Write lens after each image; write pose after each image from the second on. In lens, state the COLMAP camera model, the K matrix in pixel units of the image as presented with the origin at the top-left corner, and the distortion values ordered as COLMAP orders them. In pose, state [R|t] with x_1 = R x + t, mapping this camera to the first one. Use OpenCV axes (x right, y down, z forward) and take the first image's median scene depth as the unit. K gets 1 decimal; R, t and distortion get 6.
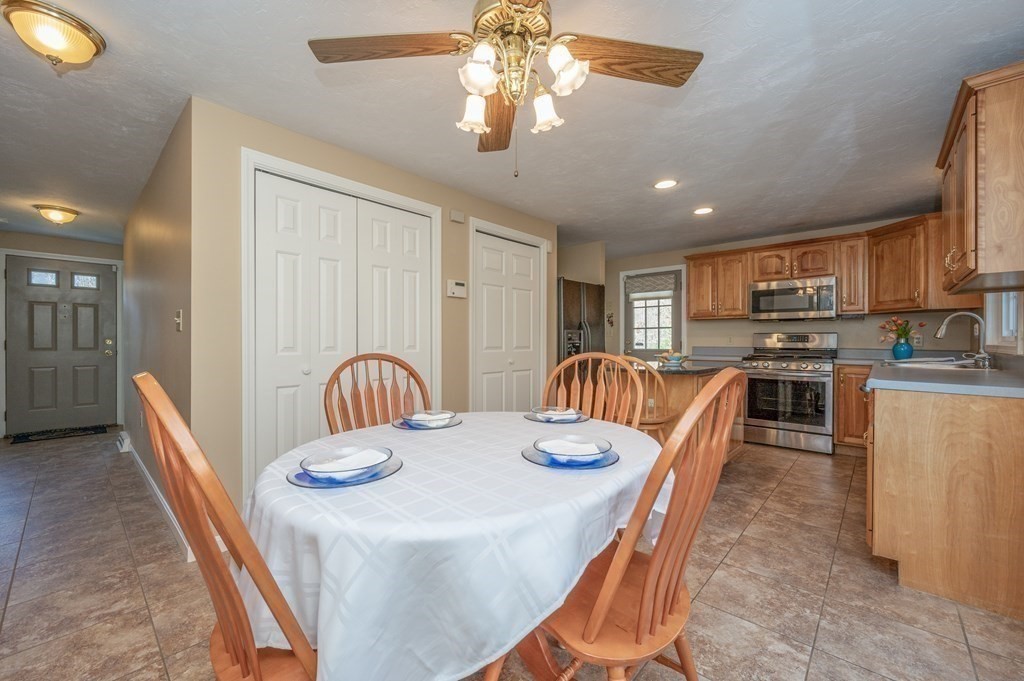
lens RADIAL K [[410.2, 0, 490.1], [0, 410.2, 344.0], [0, 0, 1]] dist [-0.001610, -0.000412]
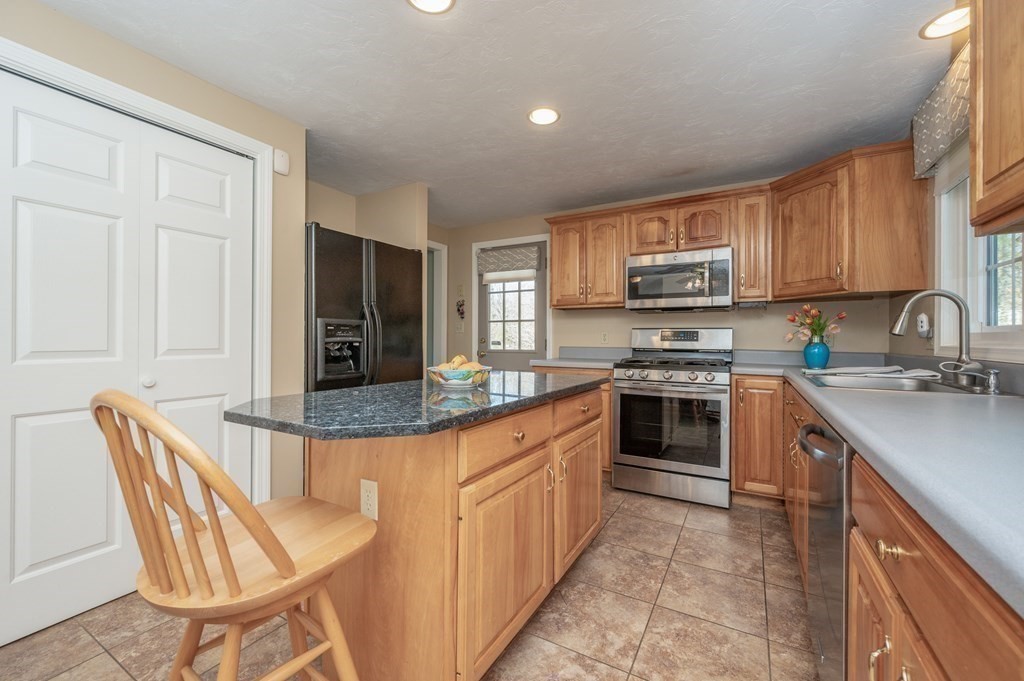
lens RADIAL K [[416.1, 0, 512.0], [0, 416.1, 340.5], [0, 0, 1]] dist [0.000198, -0.000017]
pose [[0.970273, 0.002035, 0.242004, 0.298307], [-0.001491, 0.999996, -0.002432, -0.003295], [-0.242008, 0.001999, 0.970272, 0.390111]]
